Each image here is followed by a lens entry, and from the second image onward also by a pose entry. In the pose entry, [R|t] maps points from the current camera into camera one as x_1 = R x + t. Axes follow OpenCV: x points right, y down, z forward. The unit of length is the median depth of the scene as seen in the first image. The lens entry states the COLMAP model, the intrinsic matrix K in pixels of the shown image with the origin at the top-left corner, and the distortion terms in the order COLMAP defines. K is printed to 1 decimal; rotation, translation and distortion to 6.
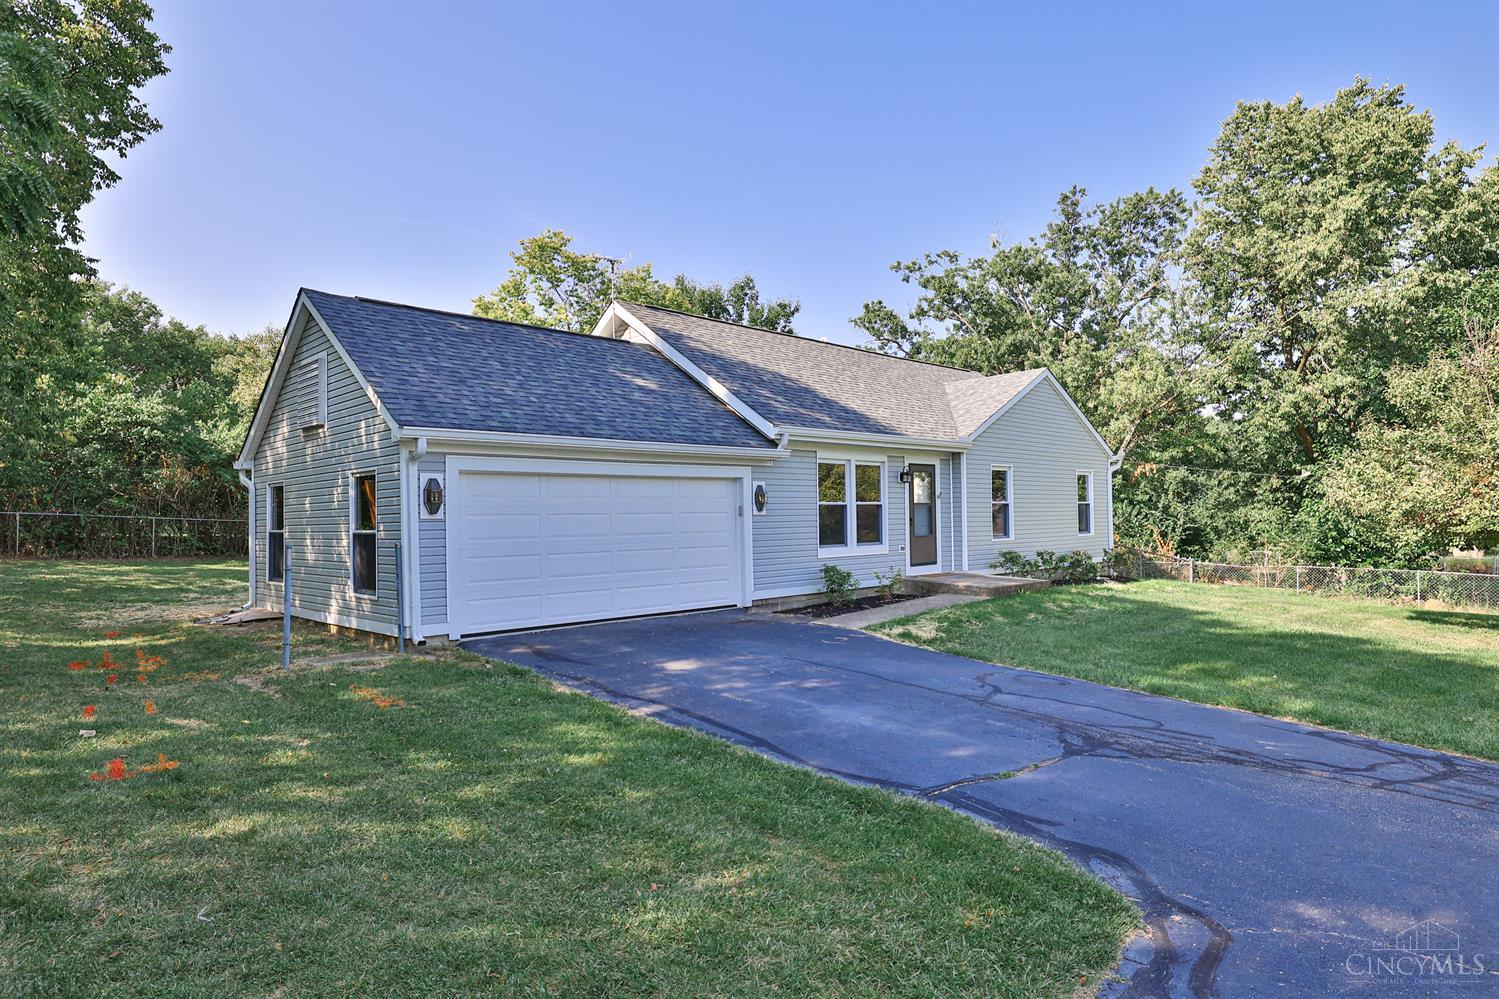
lens RADIAL K [[875.4, 0, 749.5], [0, 875.4, 499.5], [0, 0, 1]] dist [-0.002511, -0.000376]
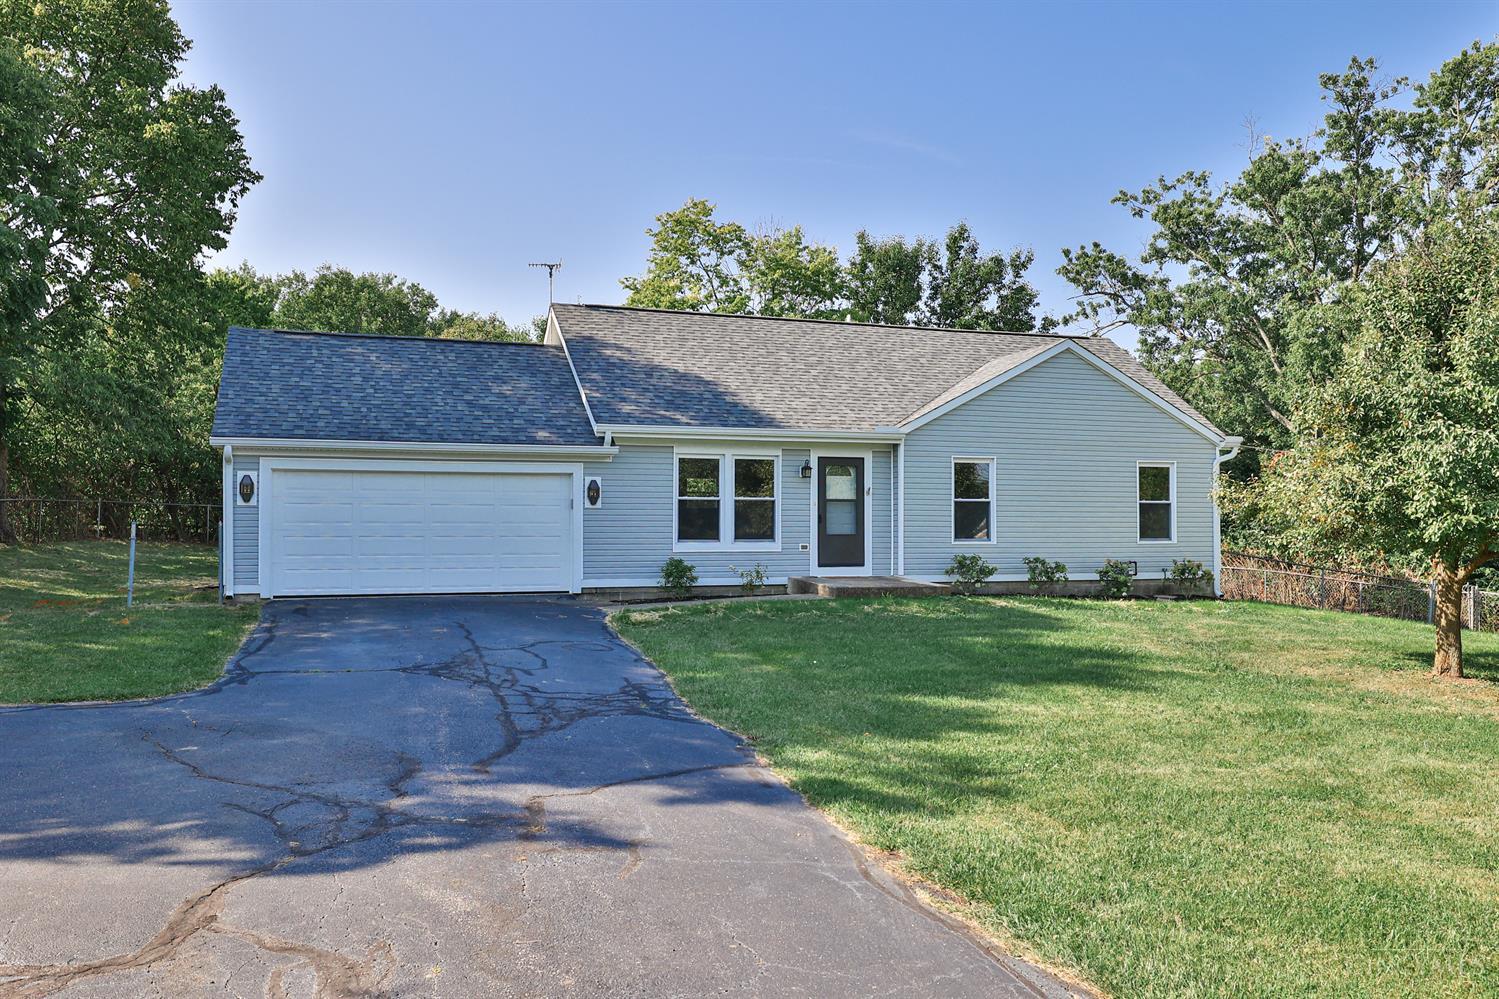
lens RADIAL K [[1193.6, 0, 749.5], [0, 1193.6, 499.5], [0, 0, 1]] dist [-0.010894, -0.003044]
pose [[0.906081, 0.006844, -0.423049, 0.675965], [-0.006909, 0.999975, 0.001380, 0.003136], [0.423048, 0.001673, 0.906106, -0.196177]]
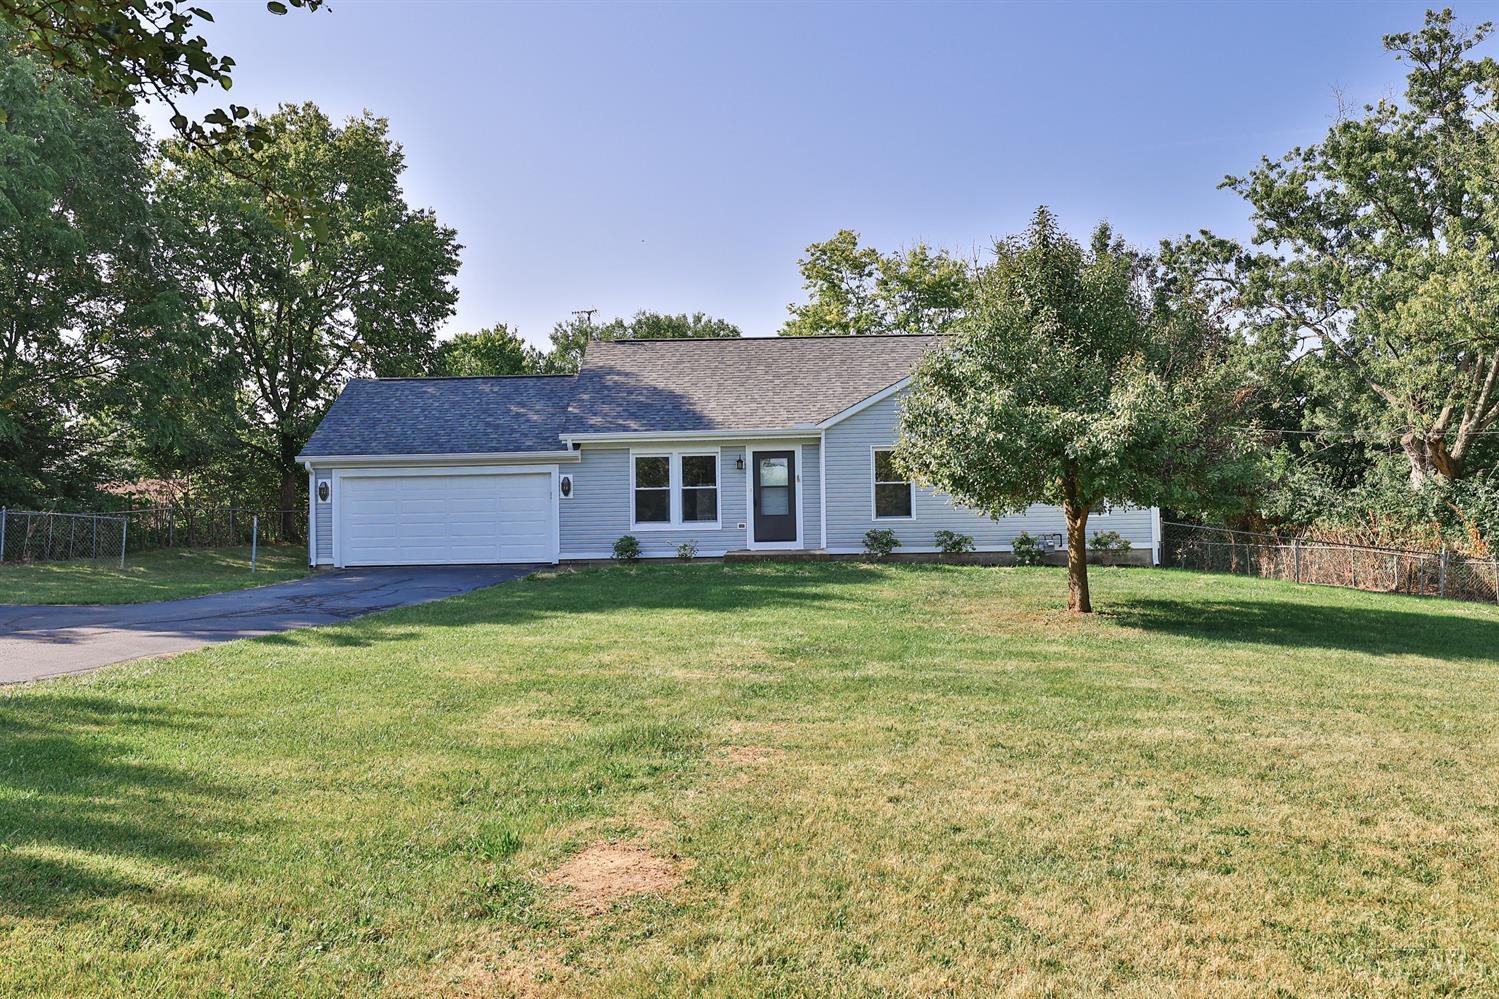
lens RADIAL K [[1176.3, 0, 749.5], [0, 1176.3, 499.5], [0, 0, 1]] dist [-0.001945, 0.000767]
pose [[0.692449, -0.024606, -0.721047, 1.319182], [0.021847, 0.999675, -0.013135, 0.042237], [0.721136, -0.006657, 0.692762, -0.067315]]
